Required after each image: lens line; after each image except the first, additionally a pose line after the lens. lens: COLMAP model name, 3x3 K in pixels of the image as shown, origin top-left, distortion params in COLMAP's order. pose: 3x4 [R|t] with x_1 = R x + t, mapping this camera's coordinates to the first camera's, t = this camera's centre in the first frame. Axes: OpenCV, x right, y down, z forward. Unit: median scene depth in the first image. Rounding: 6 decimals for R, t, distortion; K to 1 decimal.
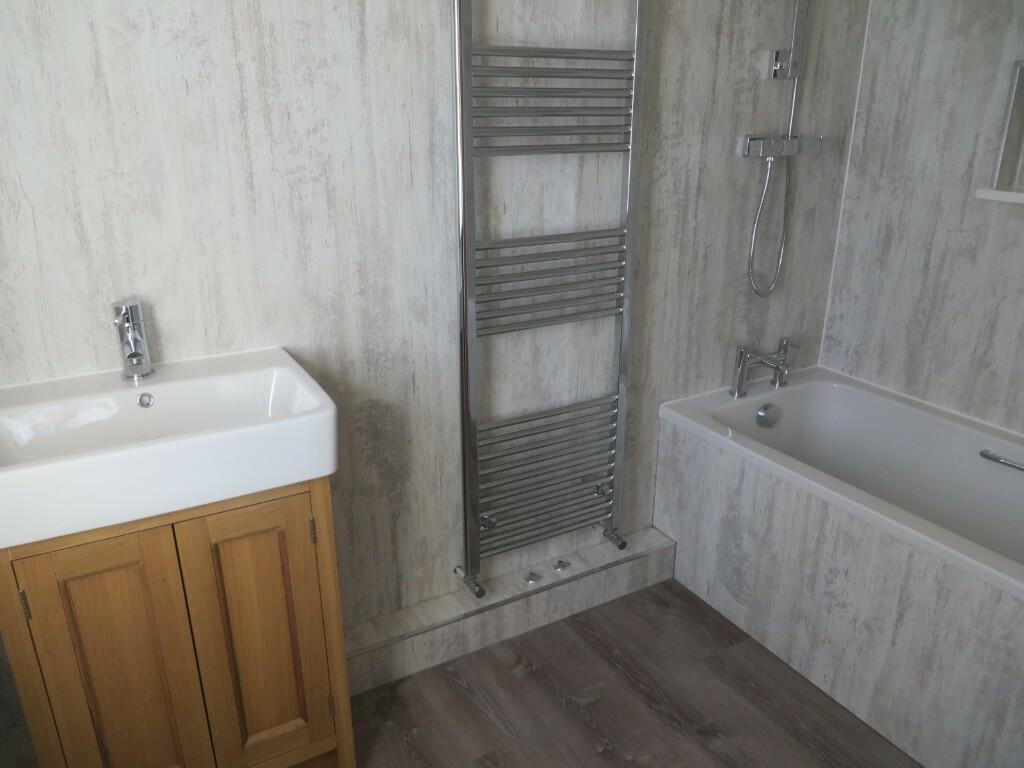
lens RADIAL K [[767.0, 0, 513.5], [0, 767.0, 385.1], [0, 0, 1]] dist [-0.029302, 0.005398]
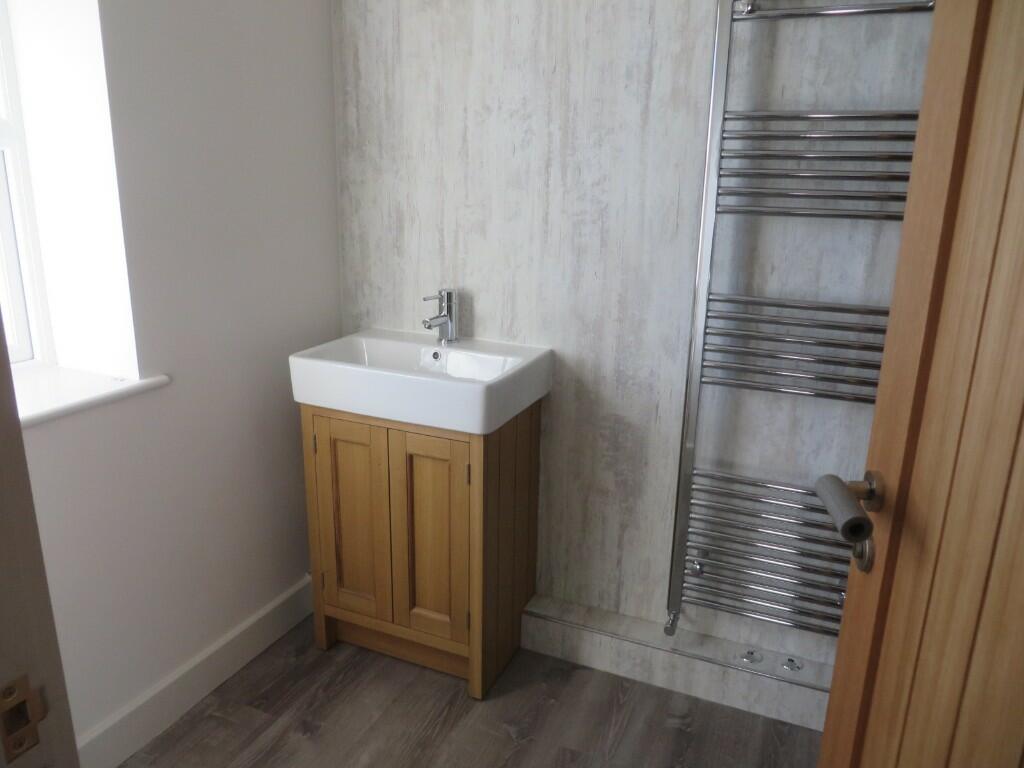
lens RADIAL K [[767.0, 0, 514.0], [0, 767.0, 384.4], [0, 0, 1]] dist [-0.029302, 0.005398]
pose [[0.589635, 0.228294, -0.774734, 0.664219], [-0.296383, 0.953462, 0.055389, -0.045779], [0.751324, 0.196959, 0.629857, 0.162818]]
